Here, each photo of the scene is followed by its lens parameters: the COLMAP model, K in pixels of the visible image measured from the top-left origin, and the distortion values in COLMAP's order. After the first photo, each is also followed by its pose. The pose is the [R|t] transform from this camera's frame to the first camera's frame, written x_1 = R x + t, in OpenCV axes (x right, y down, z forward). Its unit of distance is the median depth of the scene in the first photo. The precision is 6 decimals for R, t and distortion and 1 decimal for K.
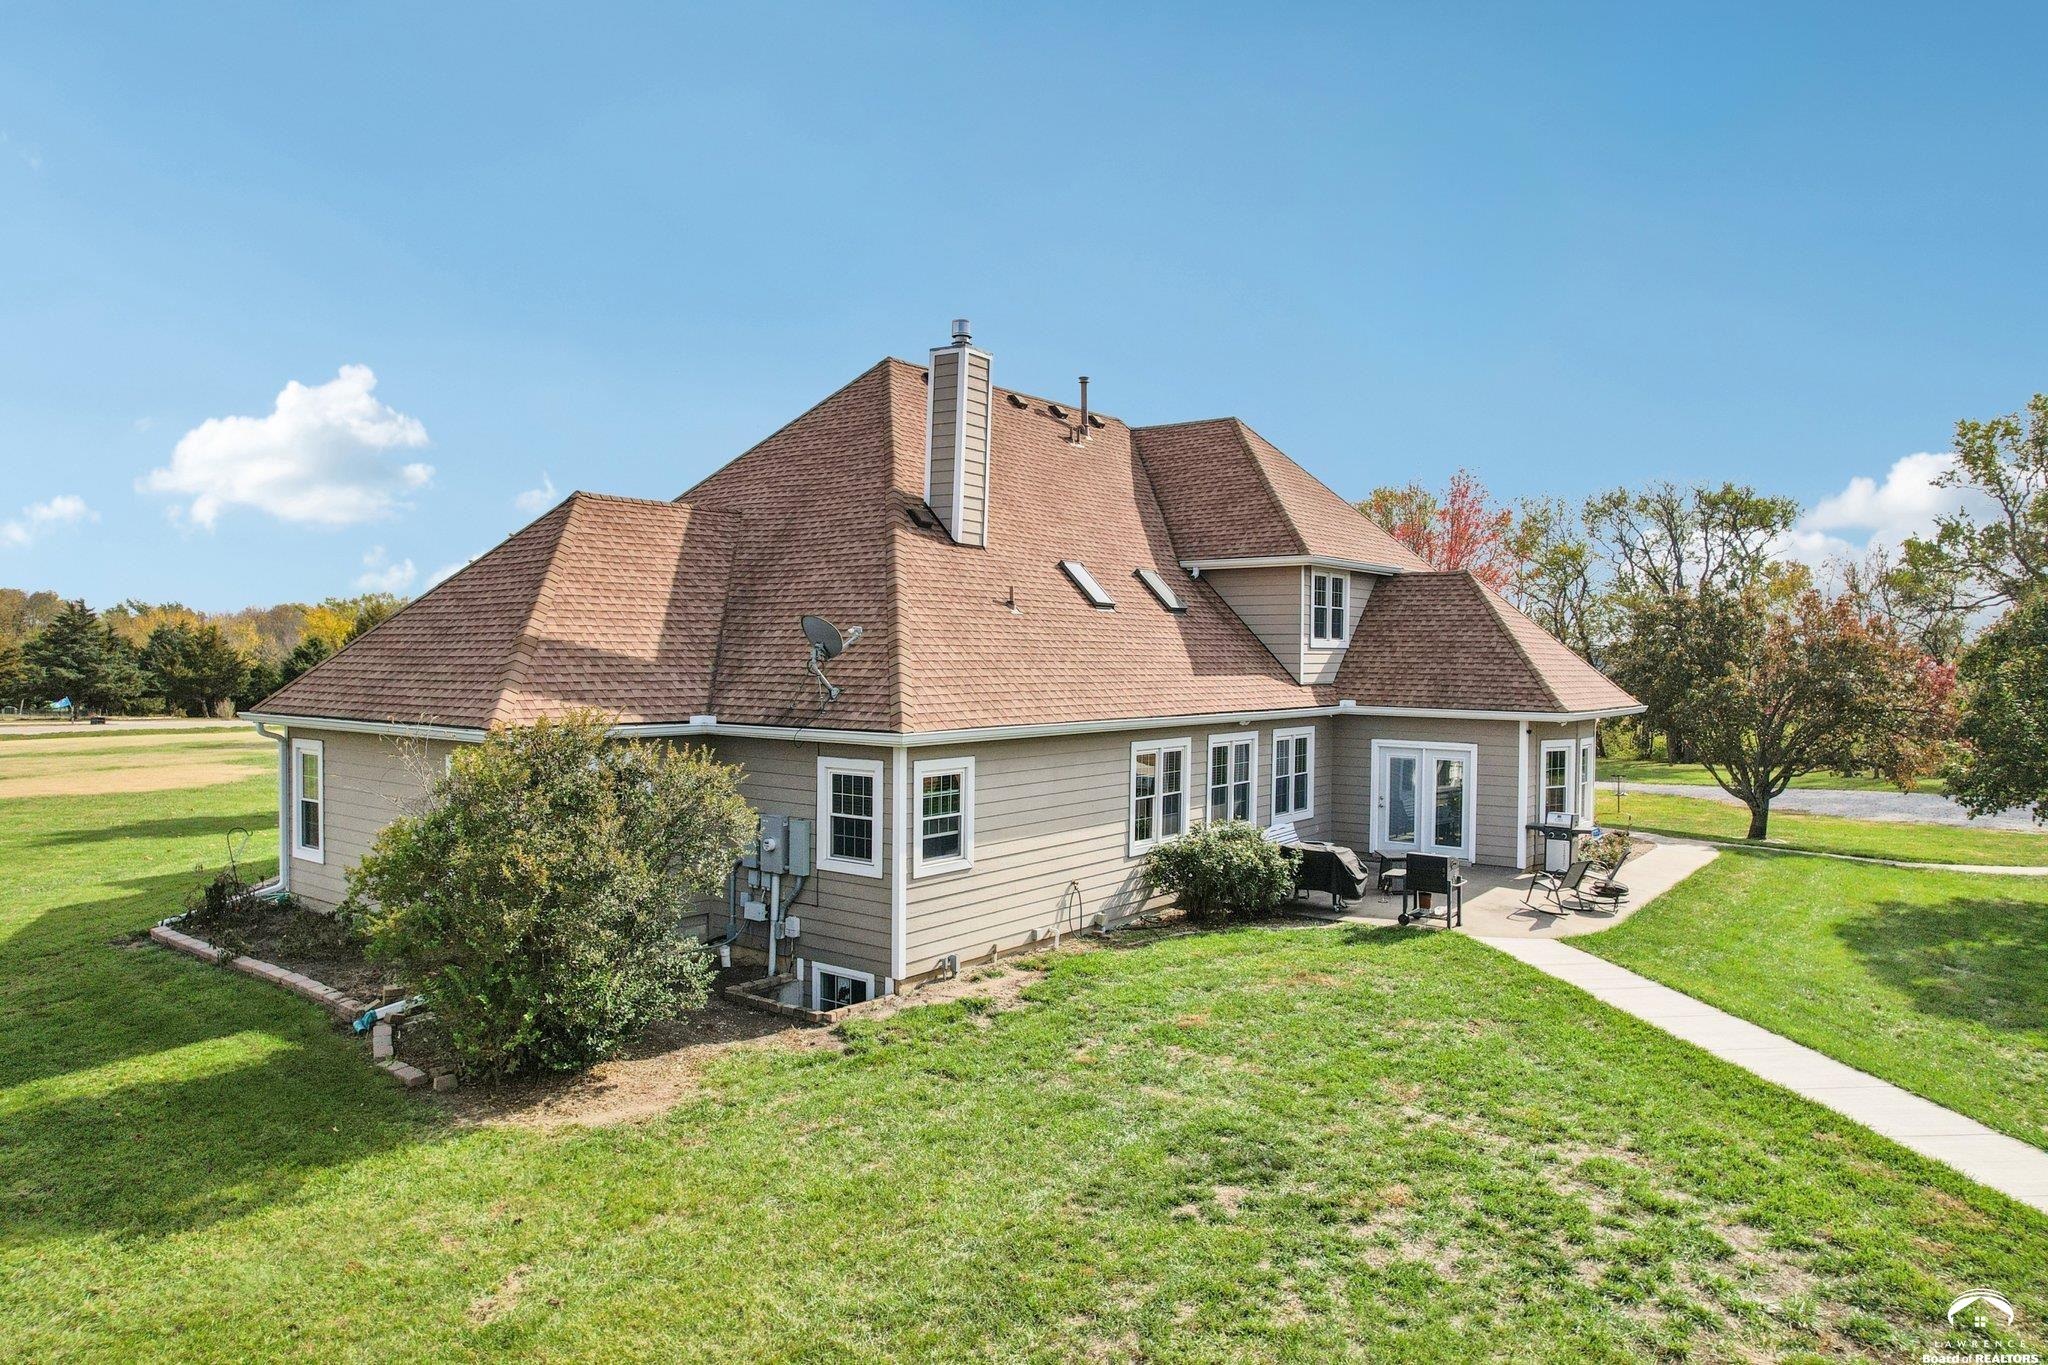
lens RADIAL K [[1313.9, 0, 1017.7], [0, 1313.9, 668.1], [0, 0, 1]] dist [-0.055024, 0.044212]
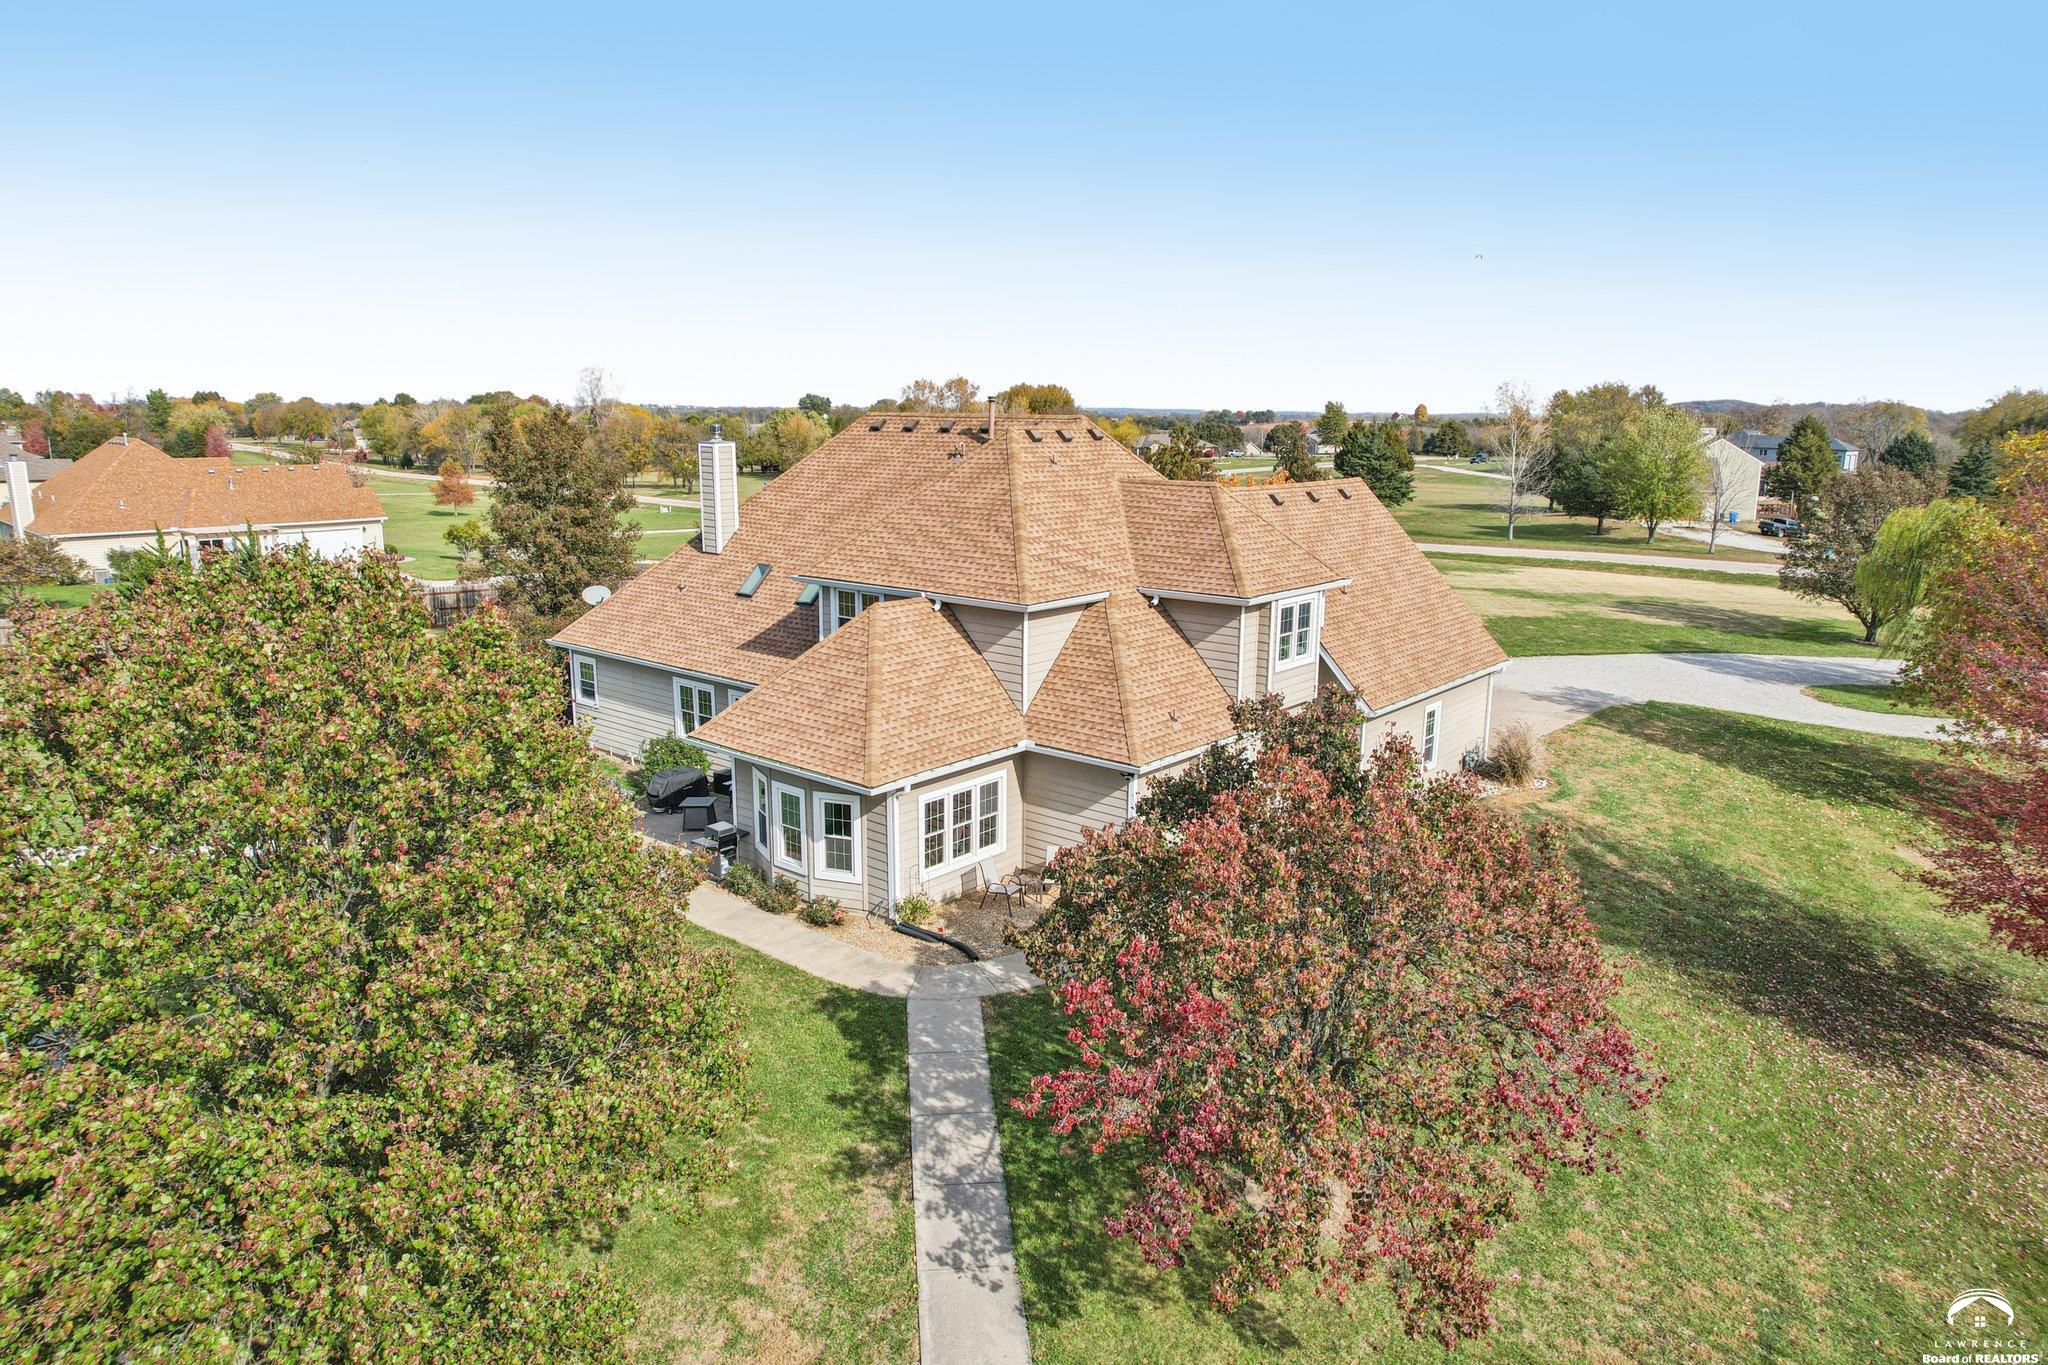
lens RADIAL K [[1313.9, 0, 1017.7], [0, 1313.9, 668.1], [0, 0, 1]] dist [-0.055024, 0.044212]
pose [[-0.037223, 0.185400, -0.981958, 1.959798], [-0.019412, 0.982319, 0.186204, -0.318124], [0.999118, 0.025993, -0.032966, 1.670689]]
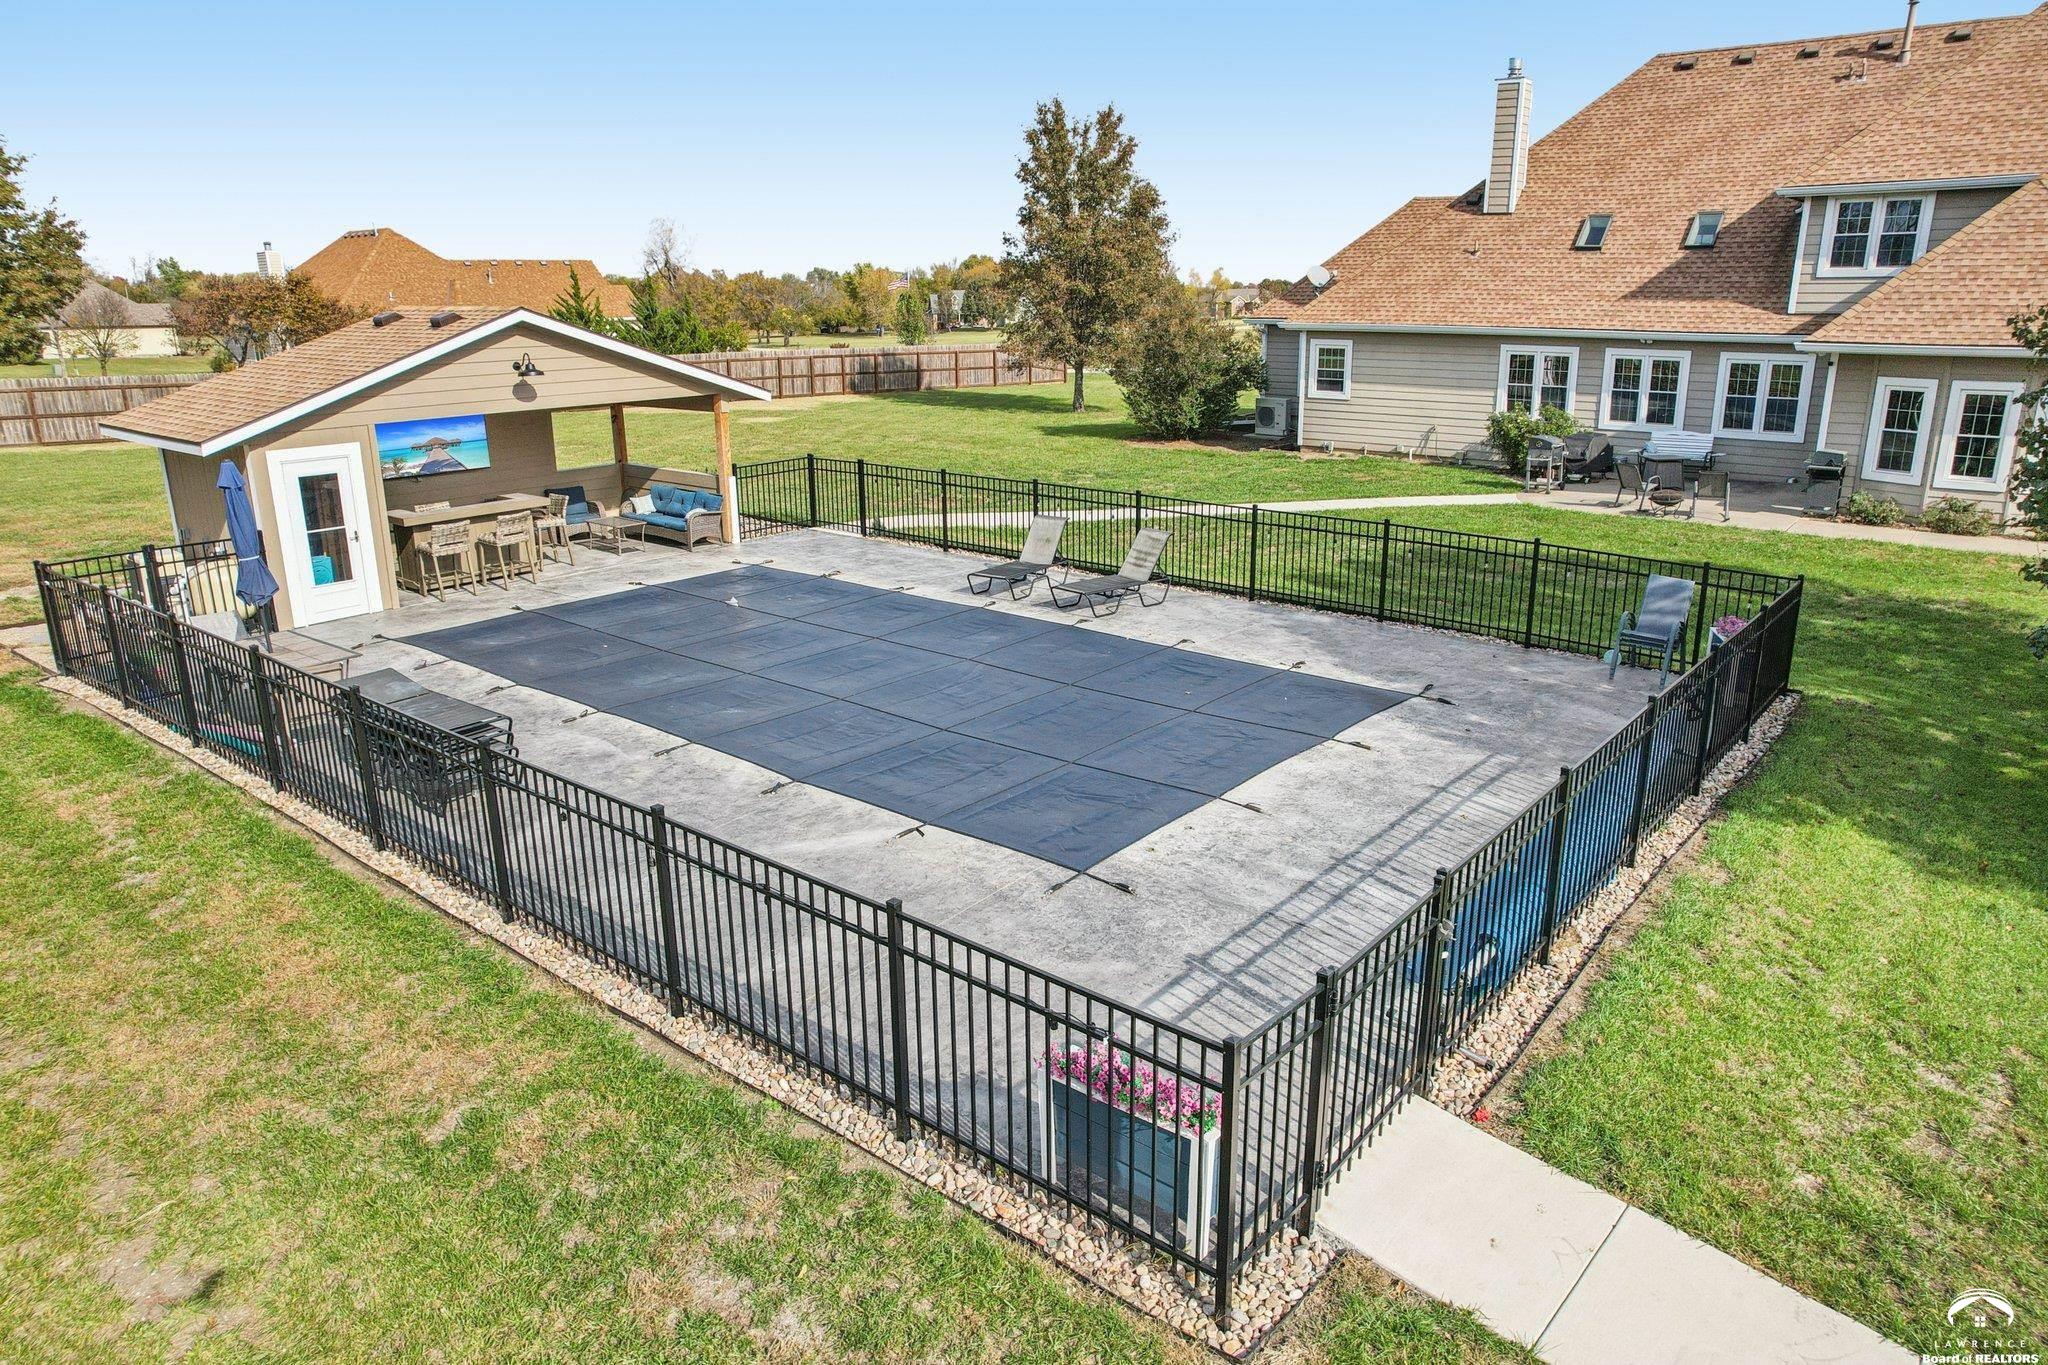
lens RADIAL K [[1333.6, 0, 1043.8], [0, 1333.6, 680.8], [0, 0, 1]] dist [-0.102380, 0.102797]
pose [[-0.011736, 0.277416, -0.960678, 1.809751], [-0.006585, 0.960702, 0.277504, 0.013866], [0.999909, 0.009583, -0.009448, 0.545543]]
